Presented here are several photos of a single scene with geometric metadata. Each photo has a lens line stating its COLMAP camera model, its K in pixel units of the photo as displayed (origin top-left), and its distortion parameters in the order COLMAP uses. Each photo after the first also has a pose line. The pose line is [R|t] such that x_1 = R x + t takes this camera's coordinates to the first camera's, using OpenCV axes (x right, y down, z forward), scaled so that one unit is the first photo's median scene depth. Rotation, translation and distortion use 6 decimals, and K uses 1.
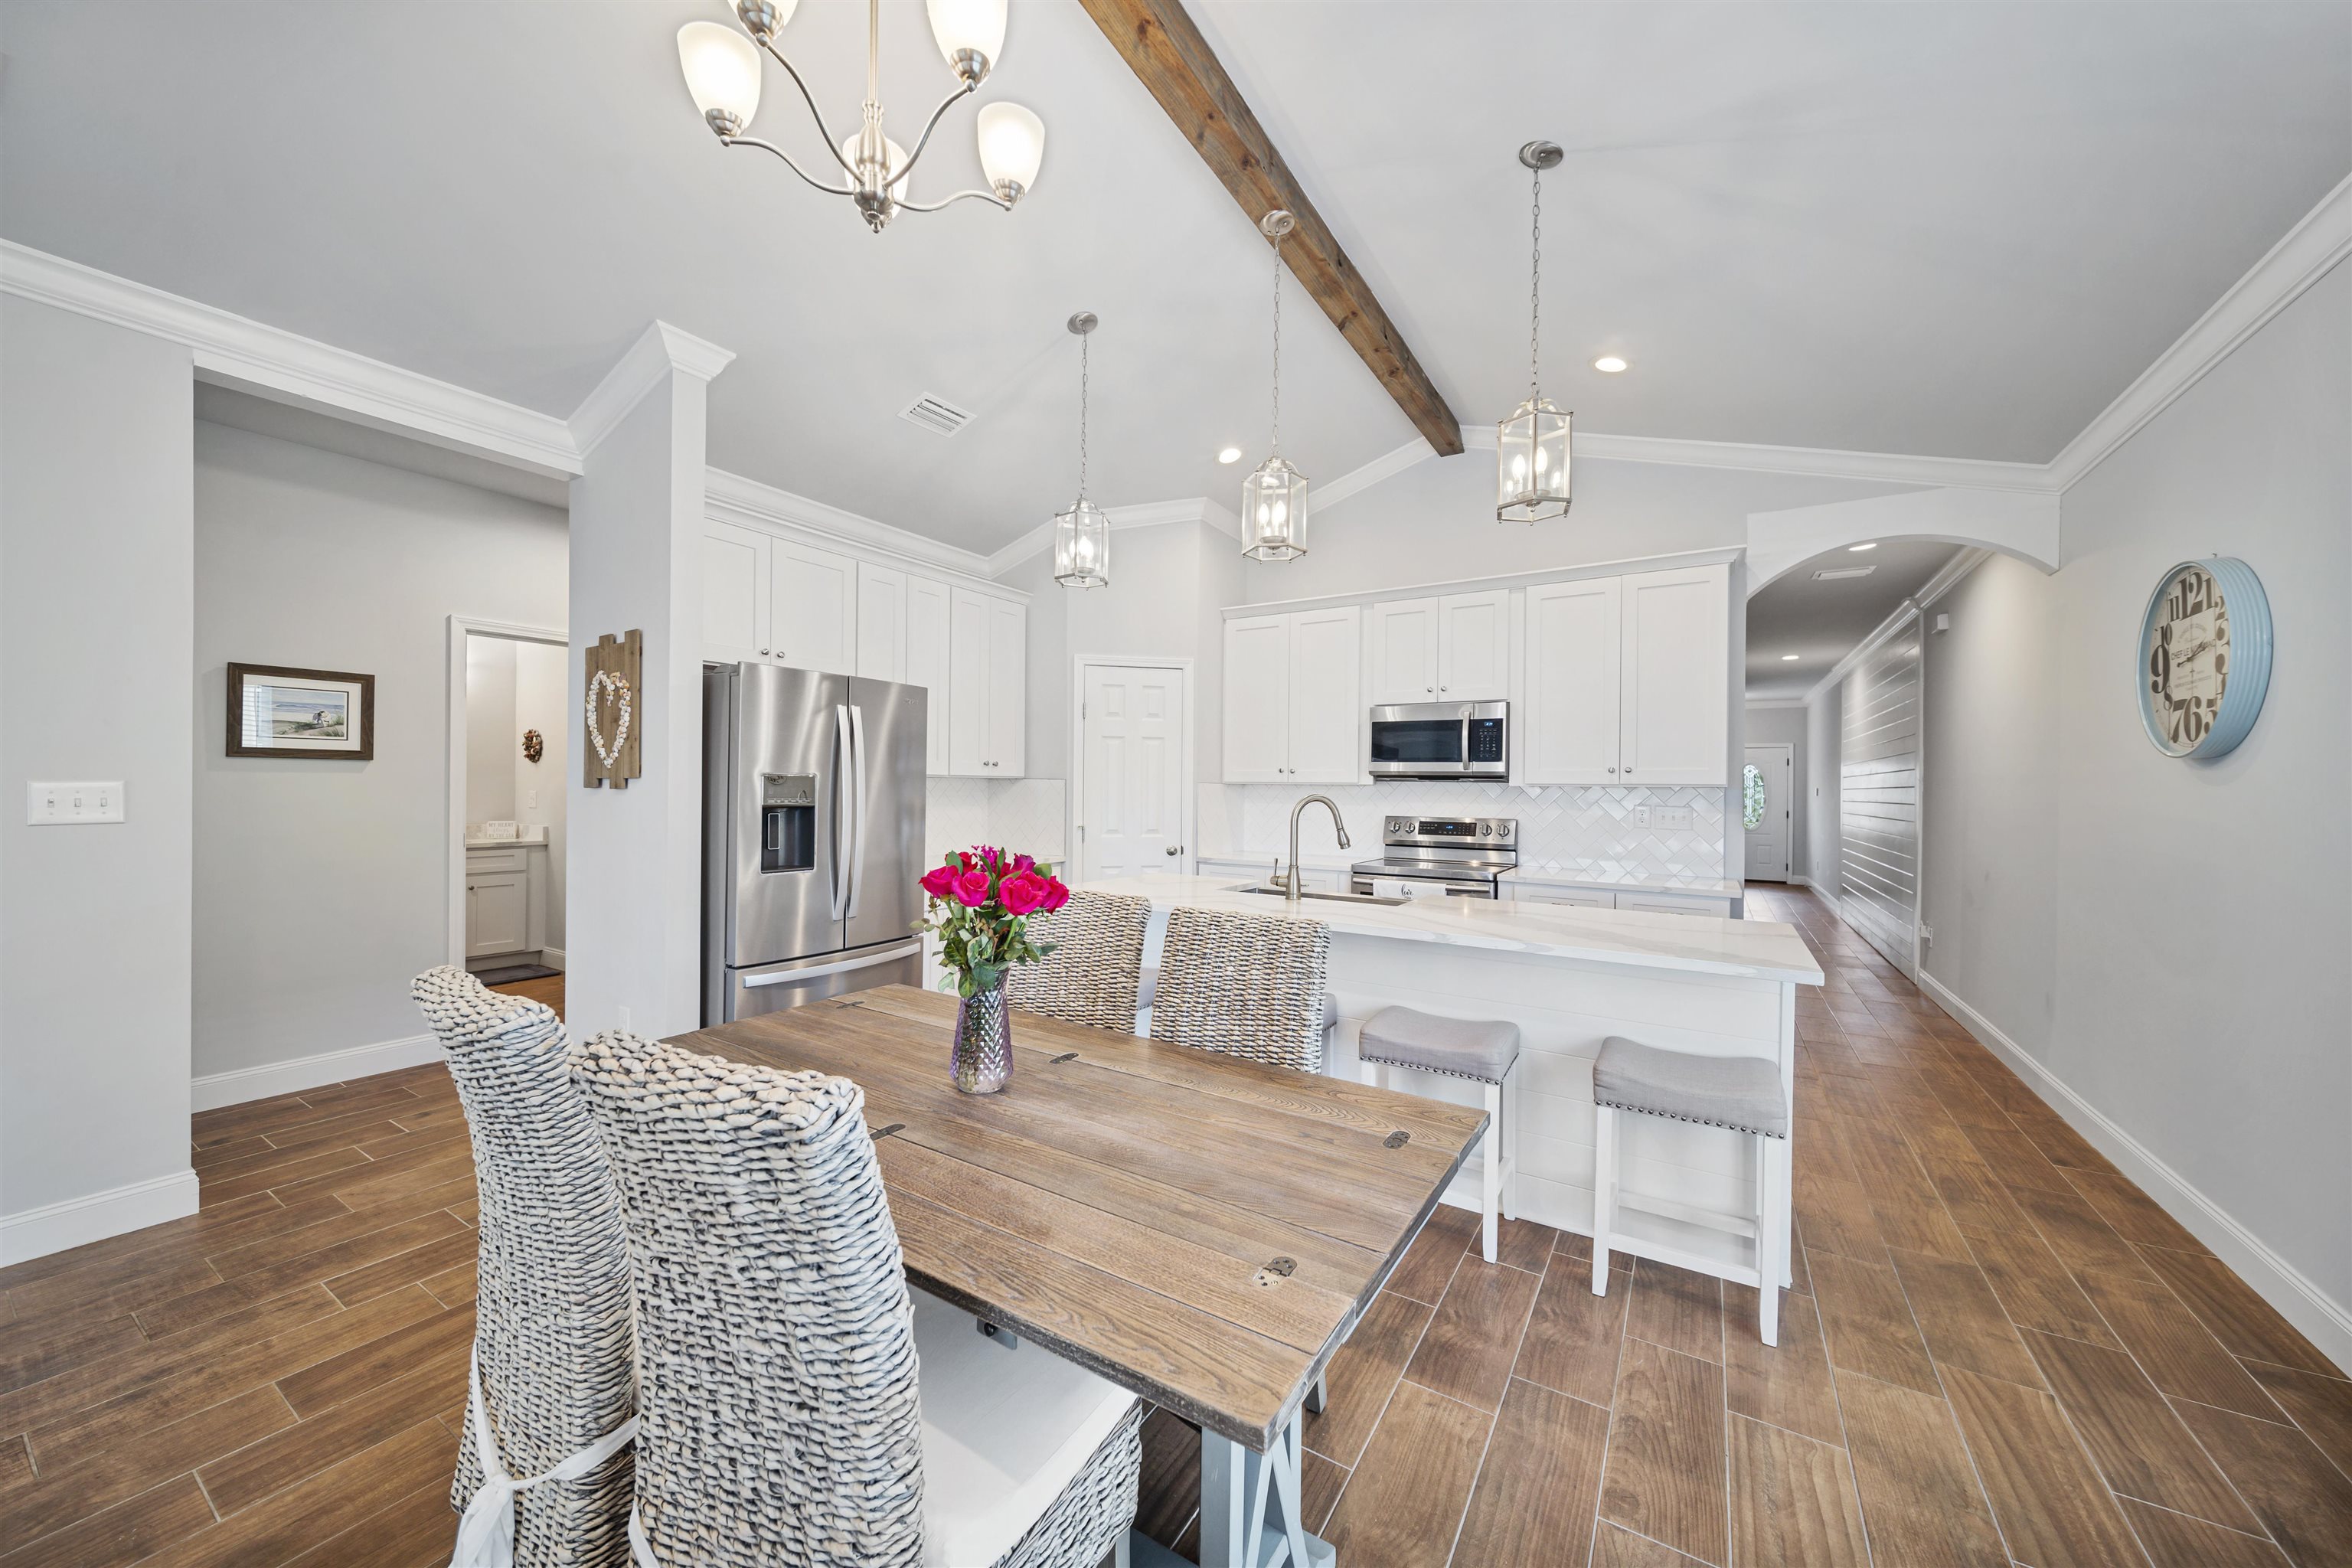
lens RADIAL K [[841.6, 0, 1169.8], [0, 841.6, 790.7], [0, 0, 1]] dist [-0.000481, 0.000000]
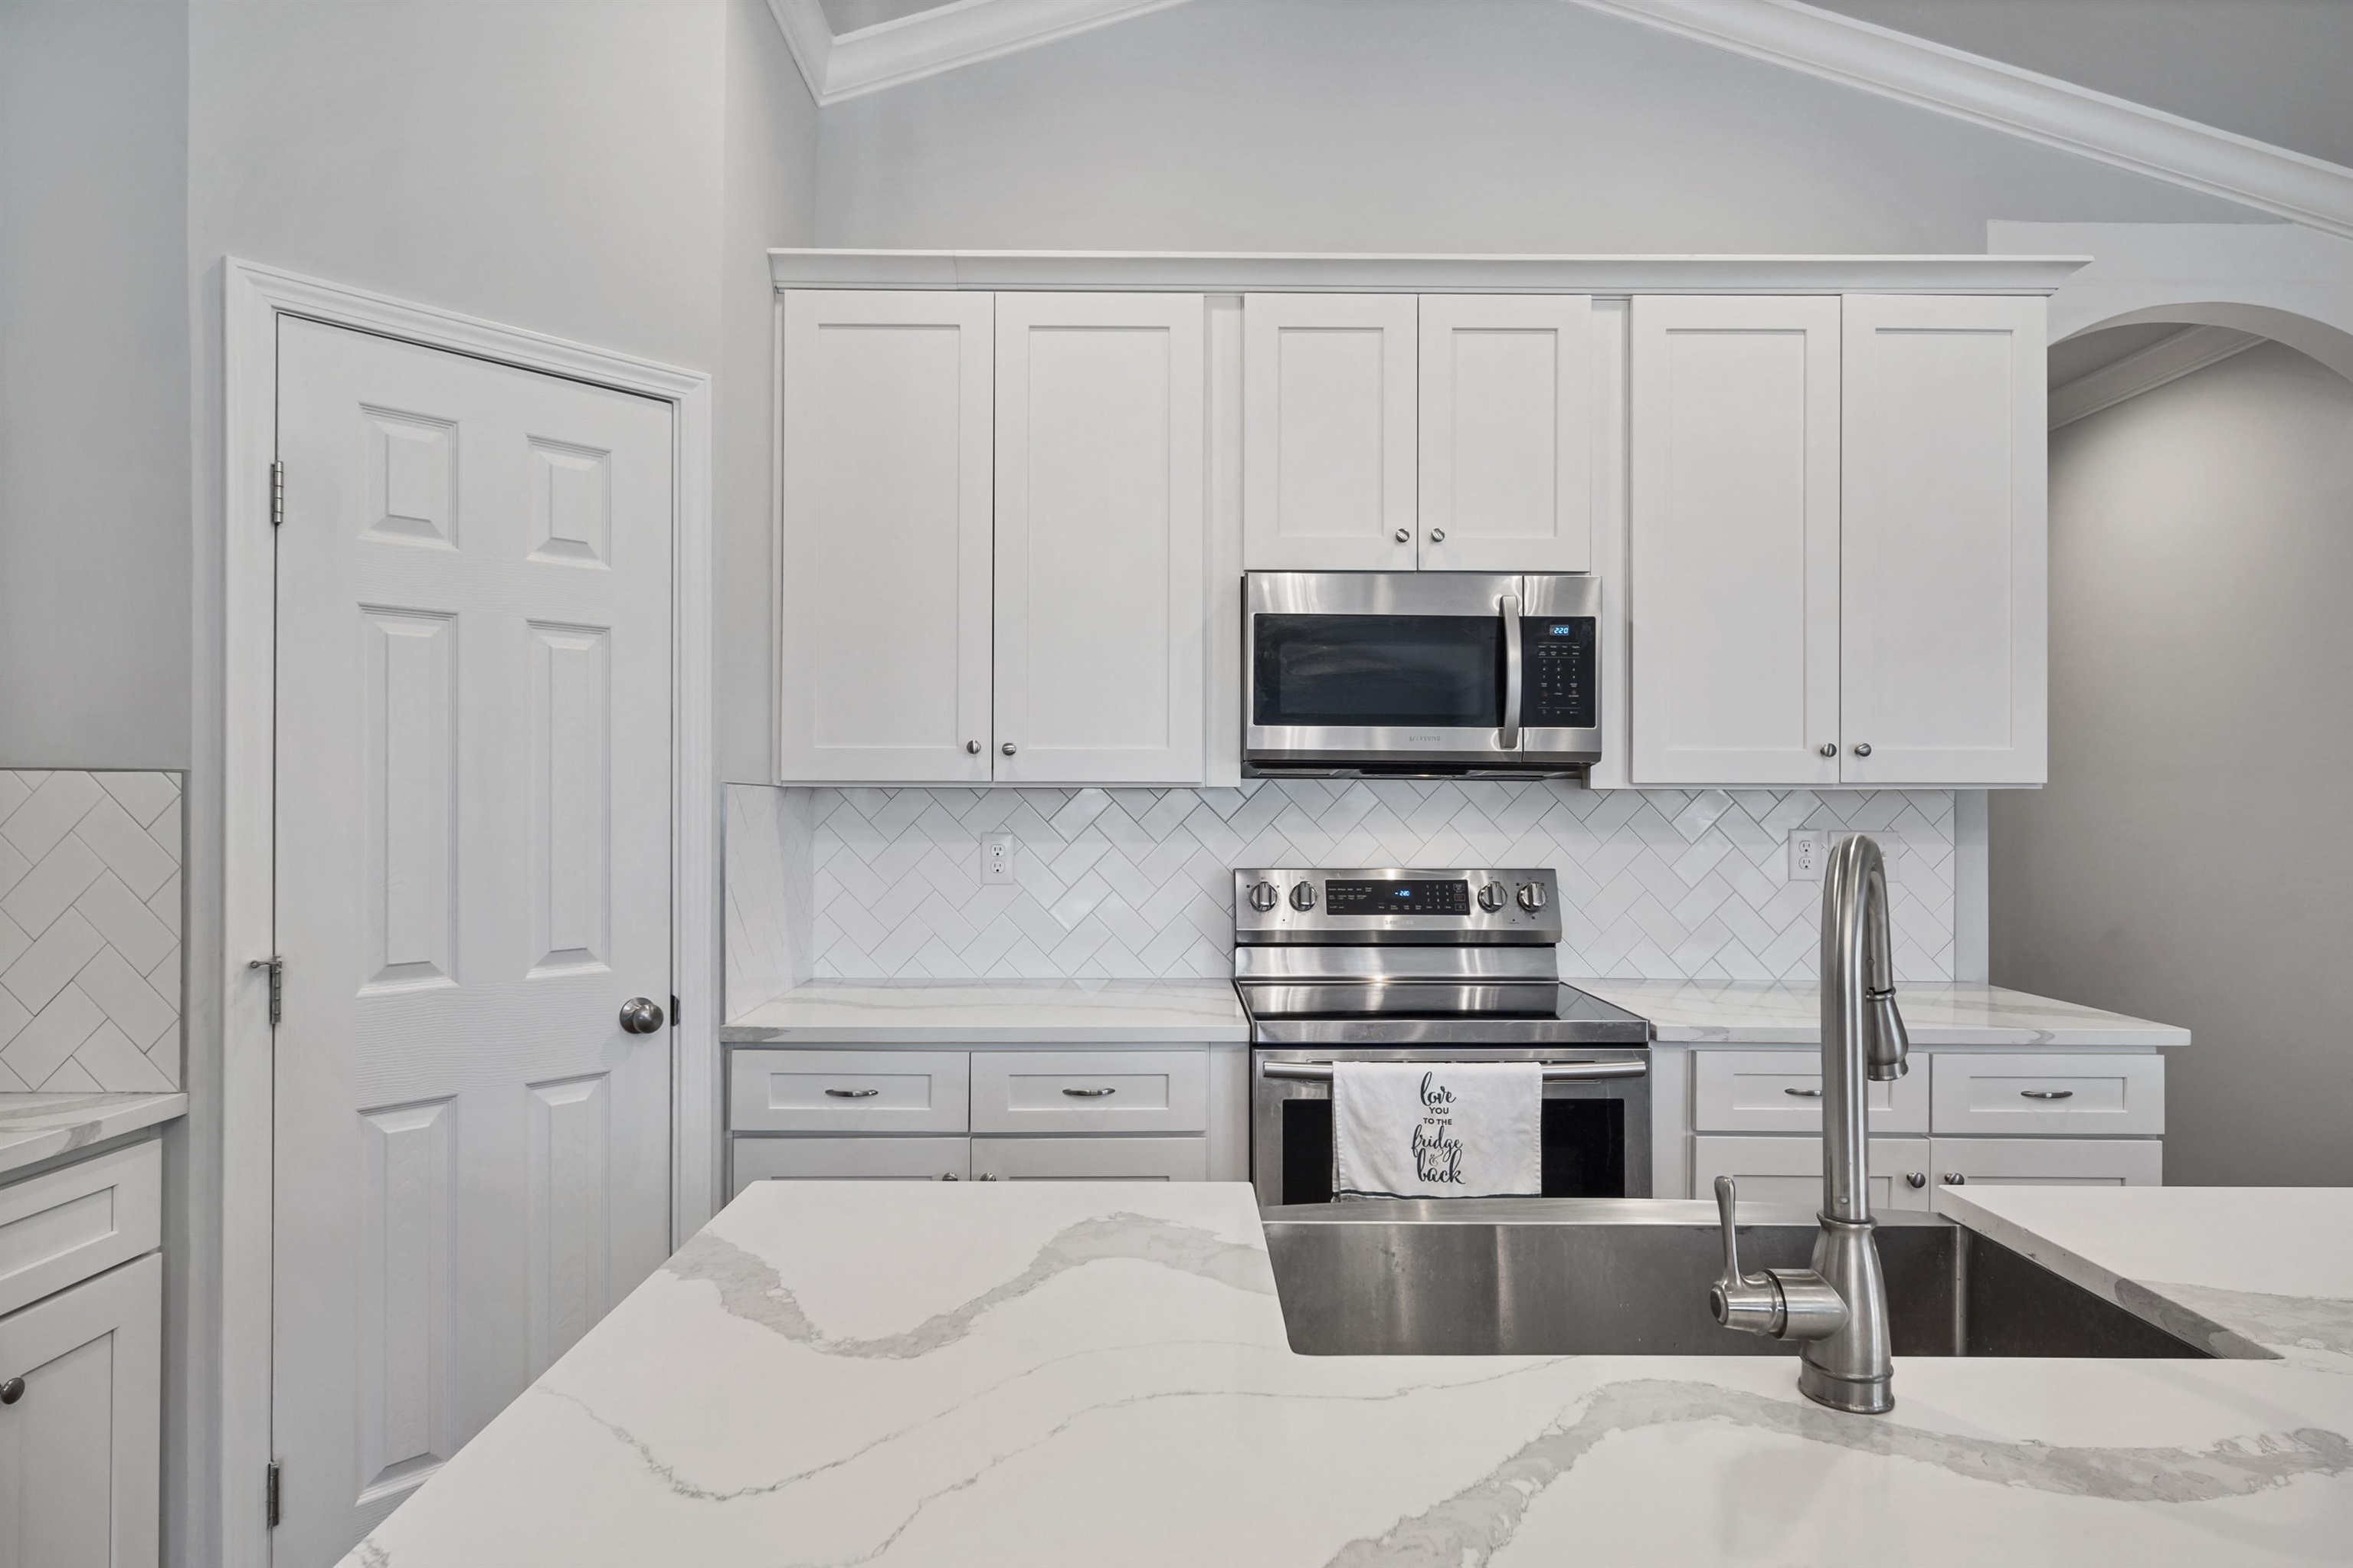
lens RADIAL K [[1299.2, 0, 1176.5], [0, 1299.2, 784.0], [0, 0, 1]] dist [-0.000333, 0.000191]
pose [[0.837681, -0.003112, 0.546150, -0.092173], [0.008499, 0.999937, -0.007339, -0.004504], [-0.546093, 0.010790, 0.837655, 0.549148]]
